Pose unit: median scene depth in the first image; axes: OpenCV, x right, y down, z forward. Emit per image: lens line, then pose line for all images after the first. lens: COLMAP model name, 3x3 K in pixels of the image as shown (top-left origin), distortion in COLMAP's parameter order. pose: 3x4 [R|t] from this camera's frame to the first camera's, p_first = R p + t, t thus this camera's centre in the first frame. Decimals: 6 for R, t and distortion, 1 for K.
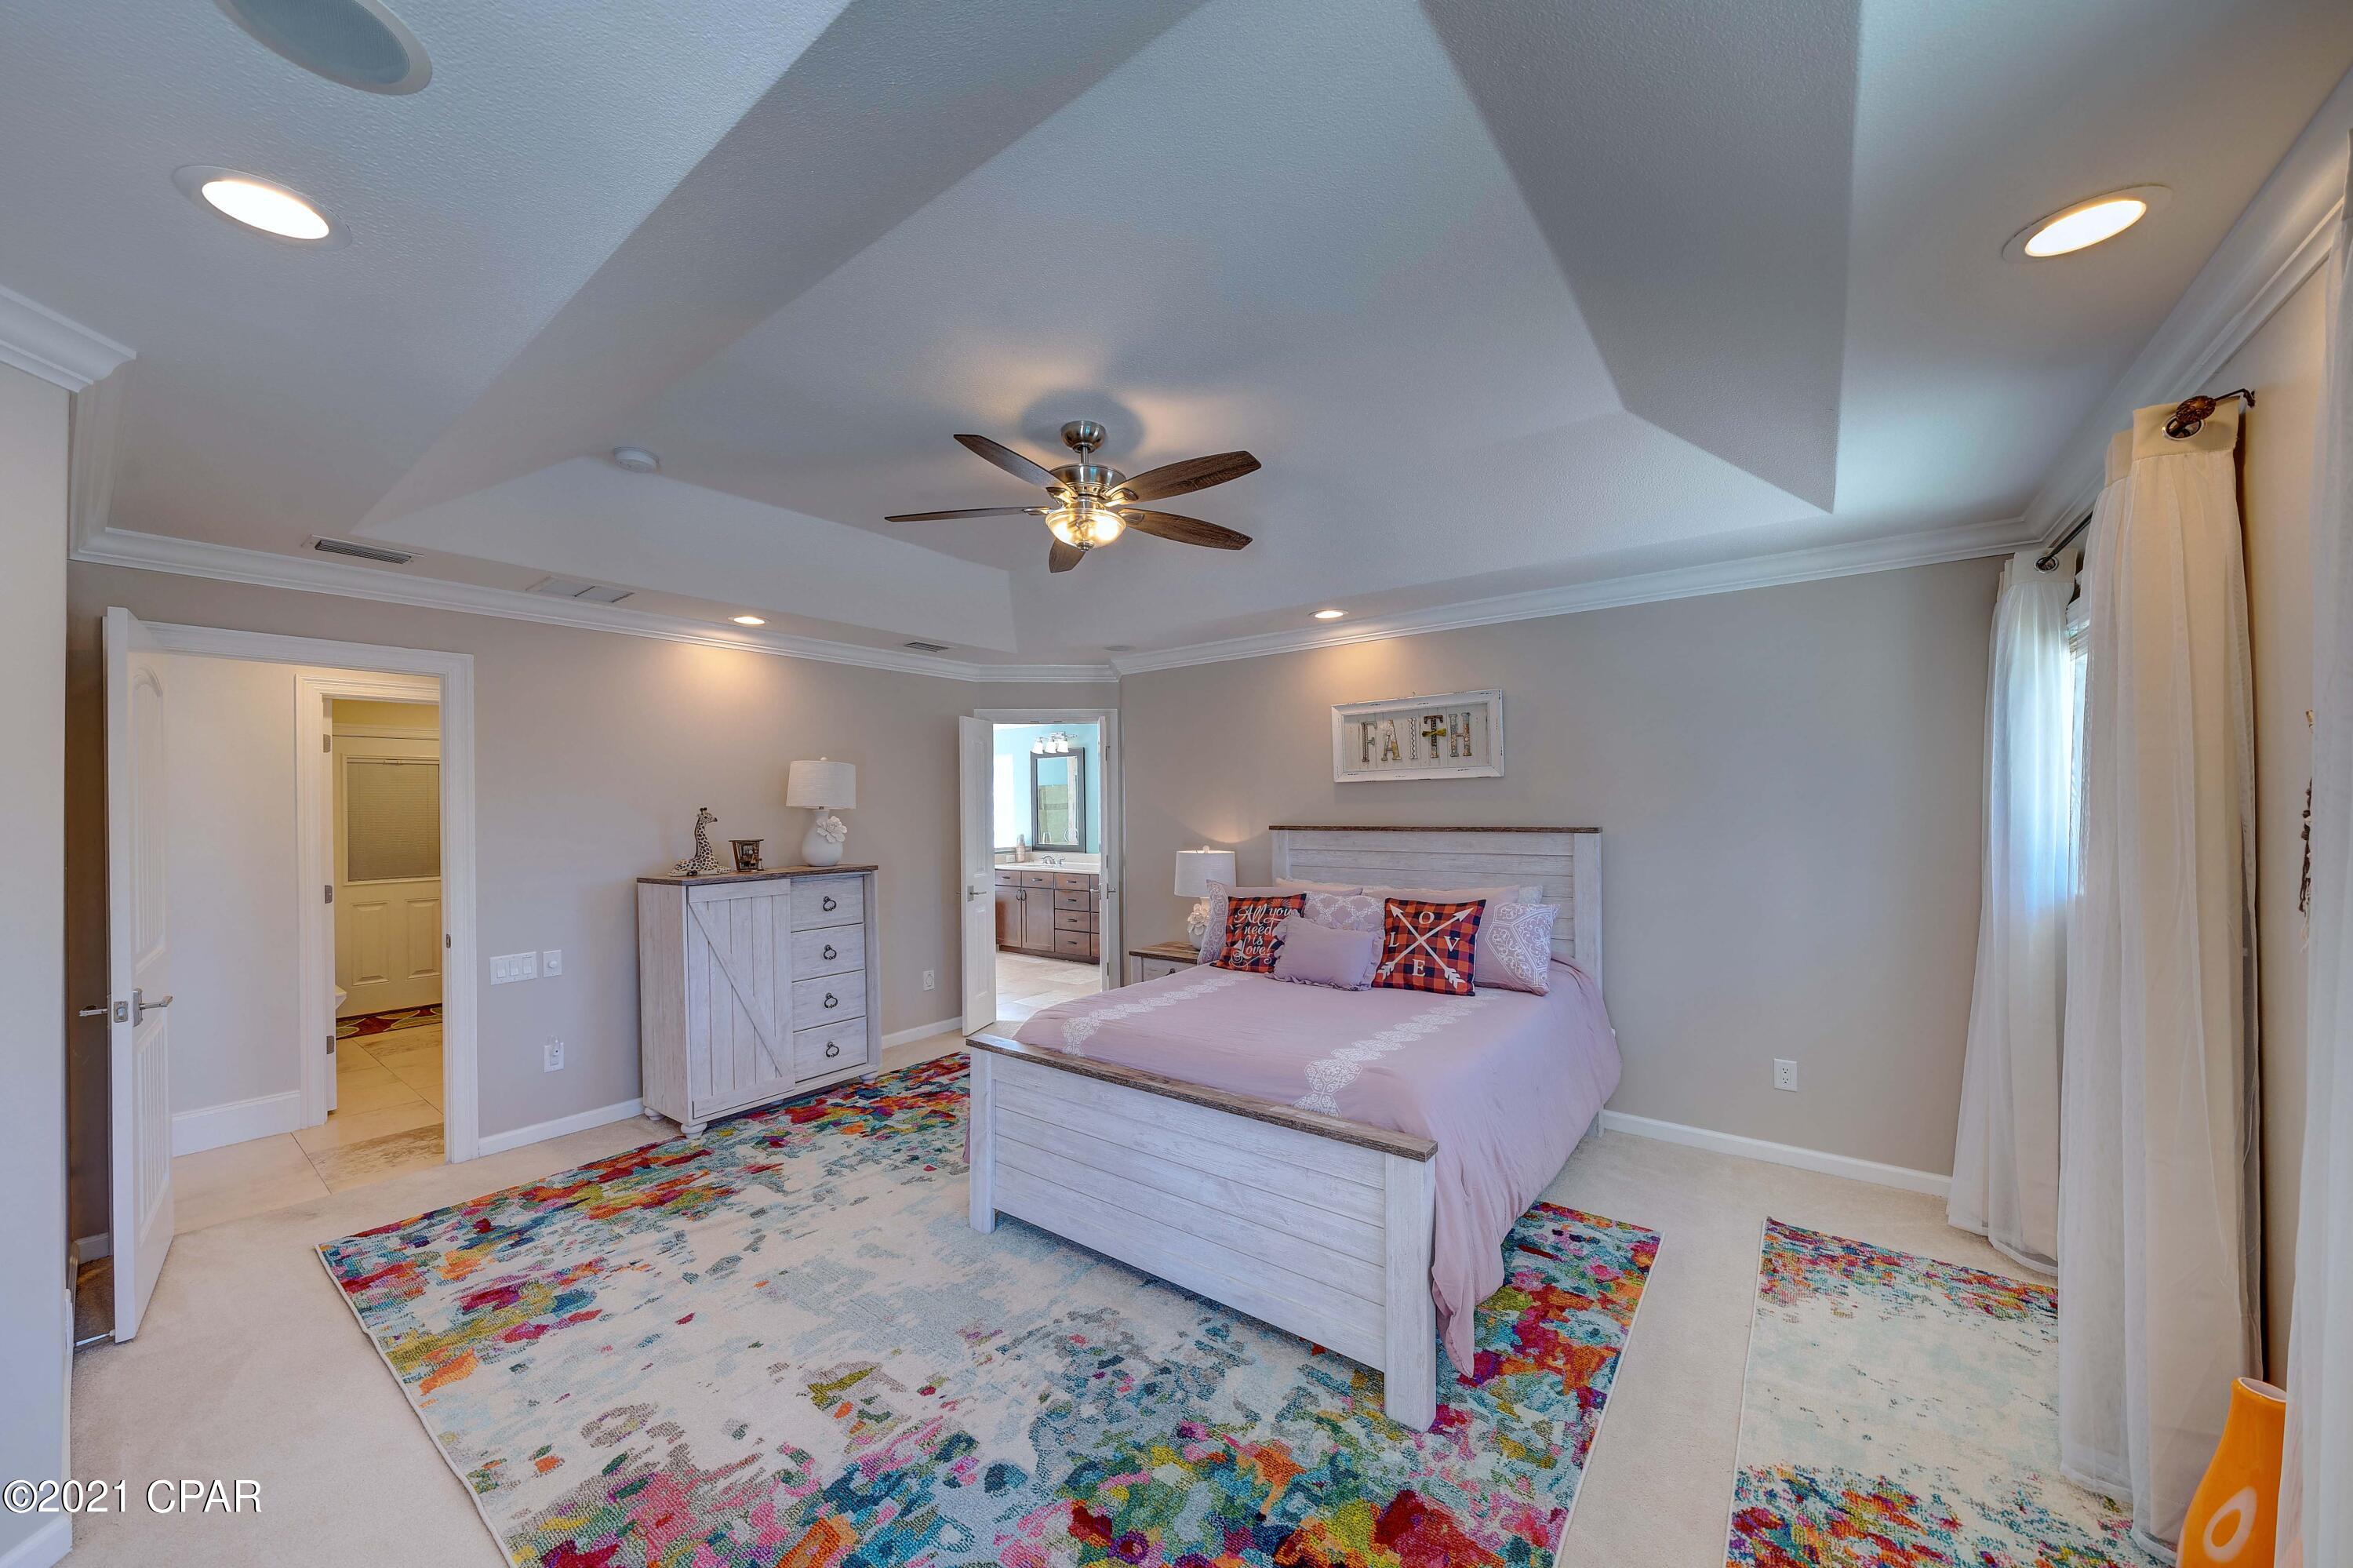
lens RADIAL K [[823.5, 0, 1160.1], [0, 823.5, 798.6], [0, 0, 1]] dist [-0.006654, 0.000875]
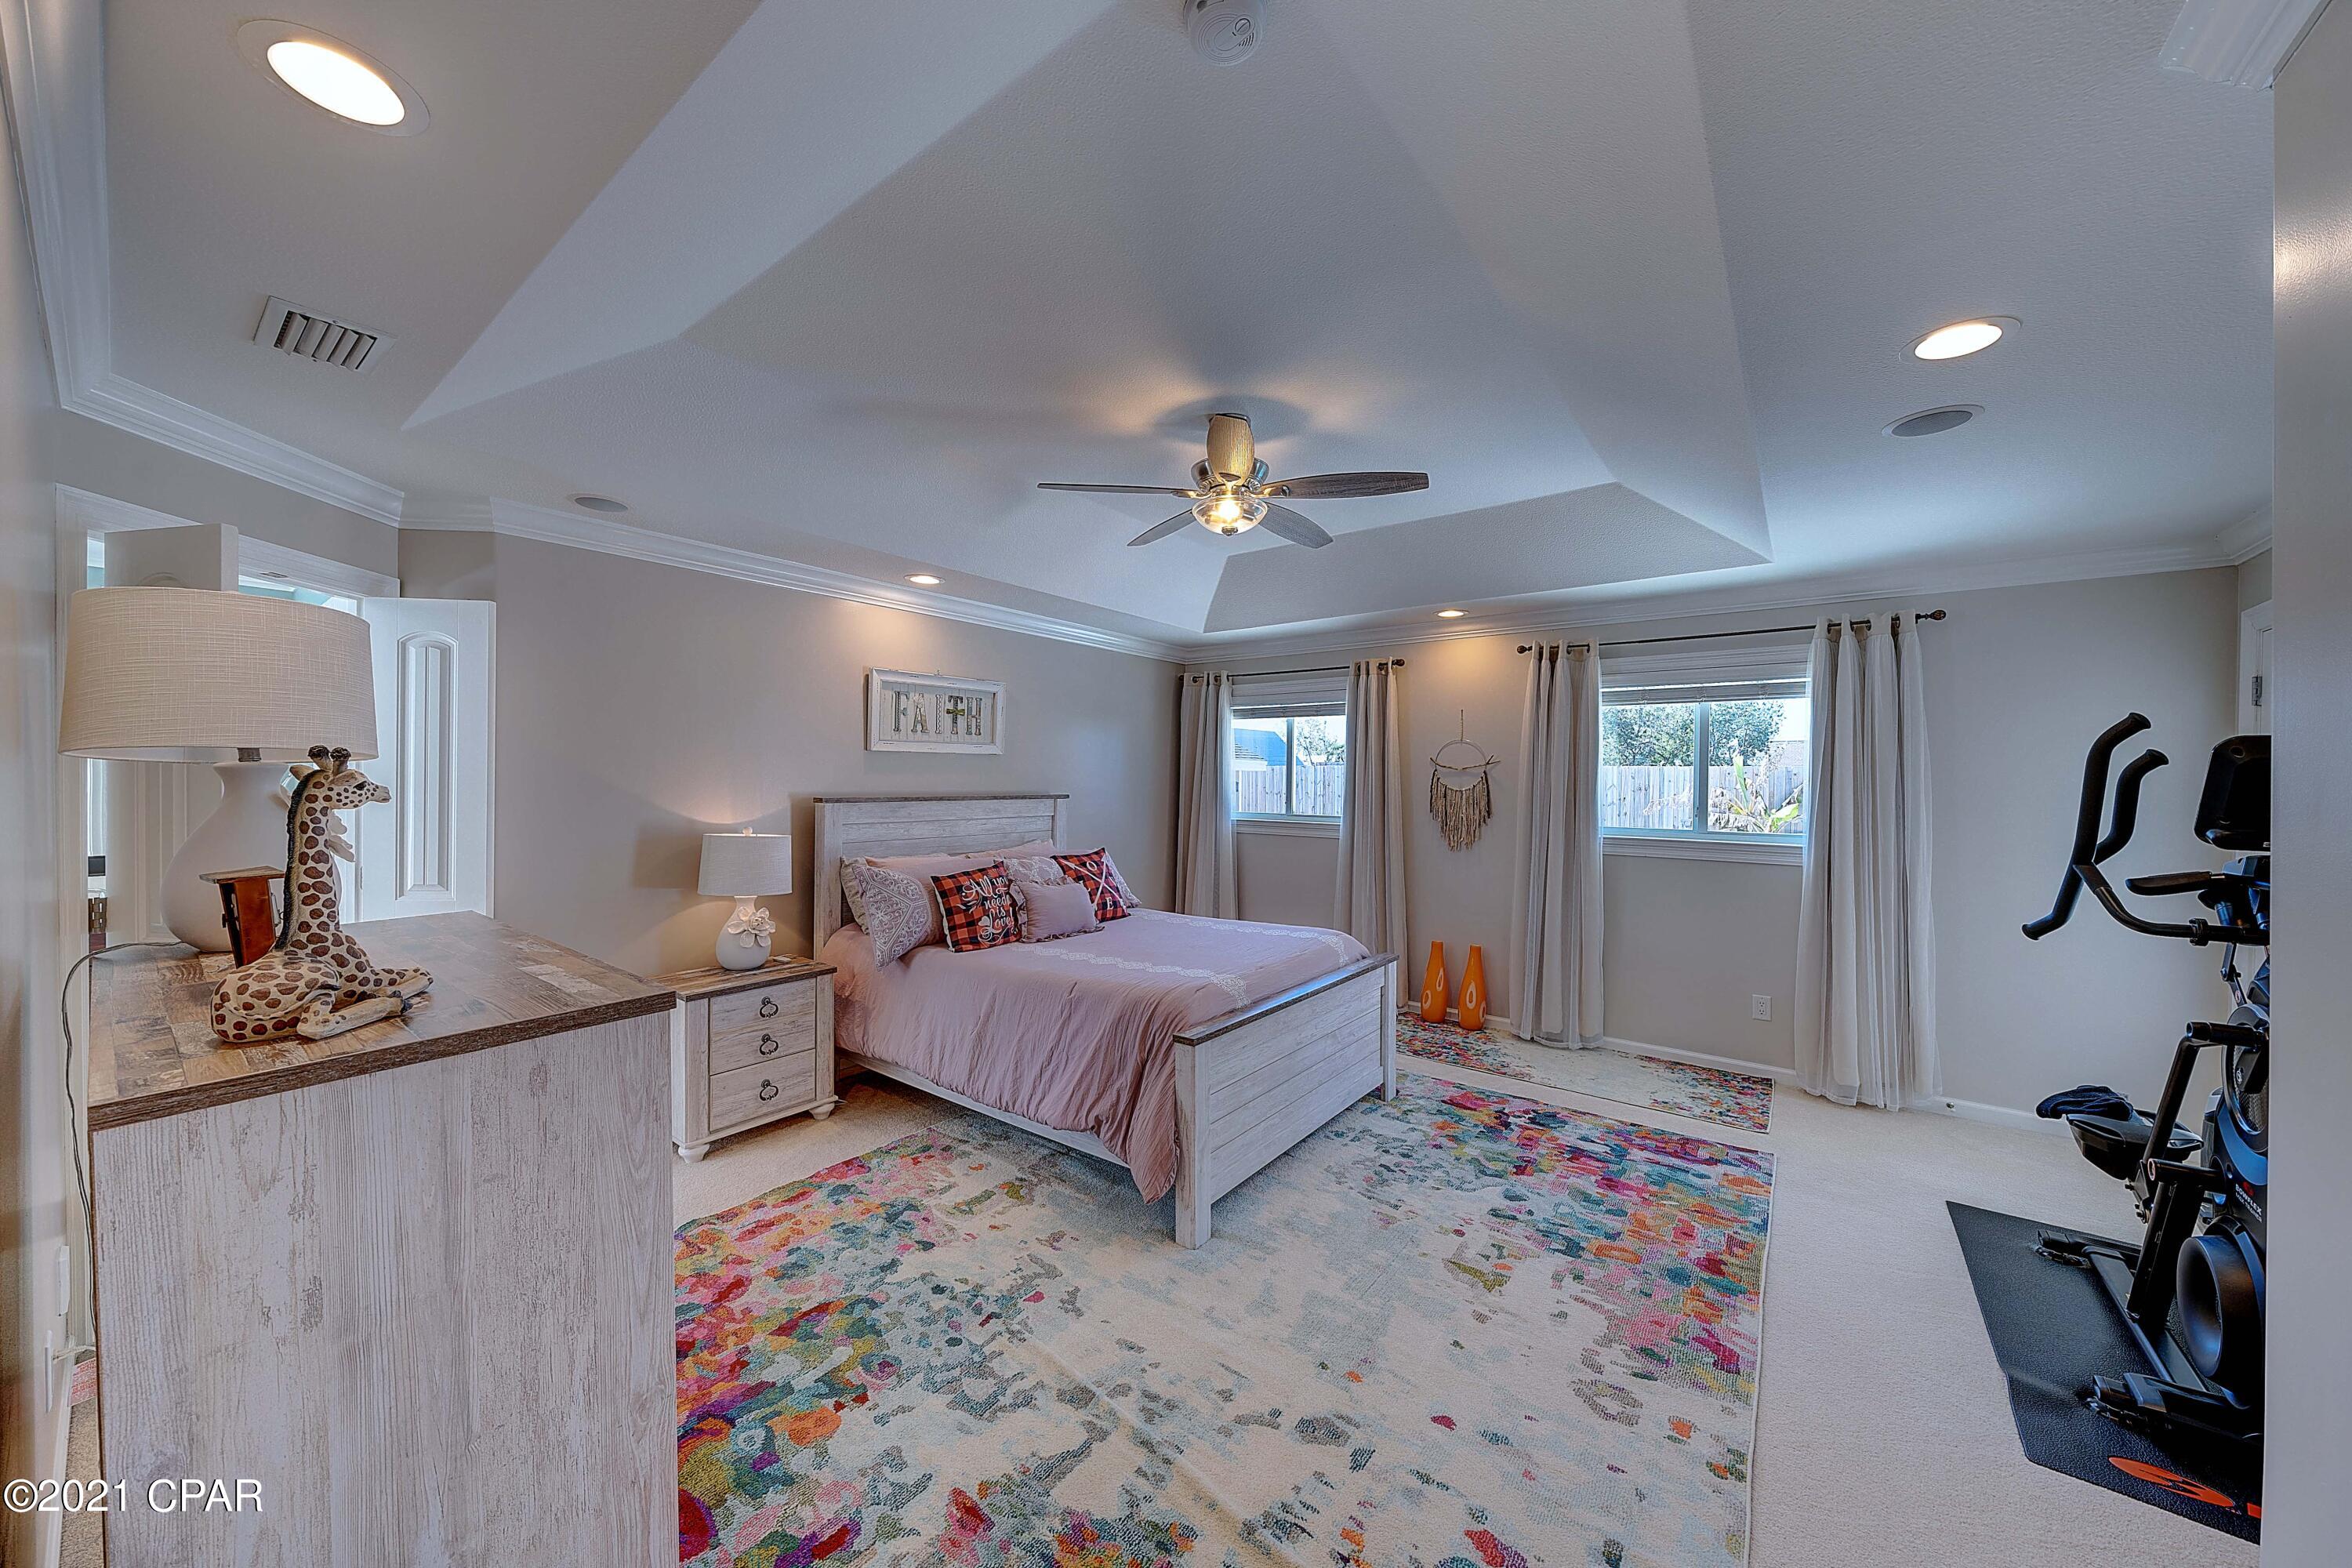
lens RADIAL K [[823.1, 0, 1151.1], [0, 823.1, 783.2], [0, 0, 1]] dist [-0.006654, 0.000875]
pose [[0.023901, 0.006224, 0.999695, -1.230312], [-0.018995, 0.999803, -0.005771, 0.028685], [-0.999534, -0.018851, 0.024014, 1.138833]]
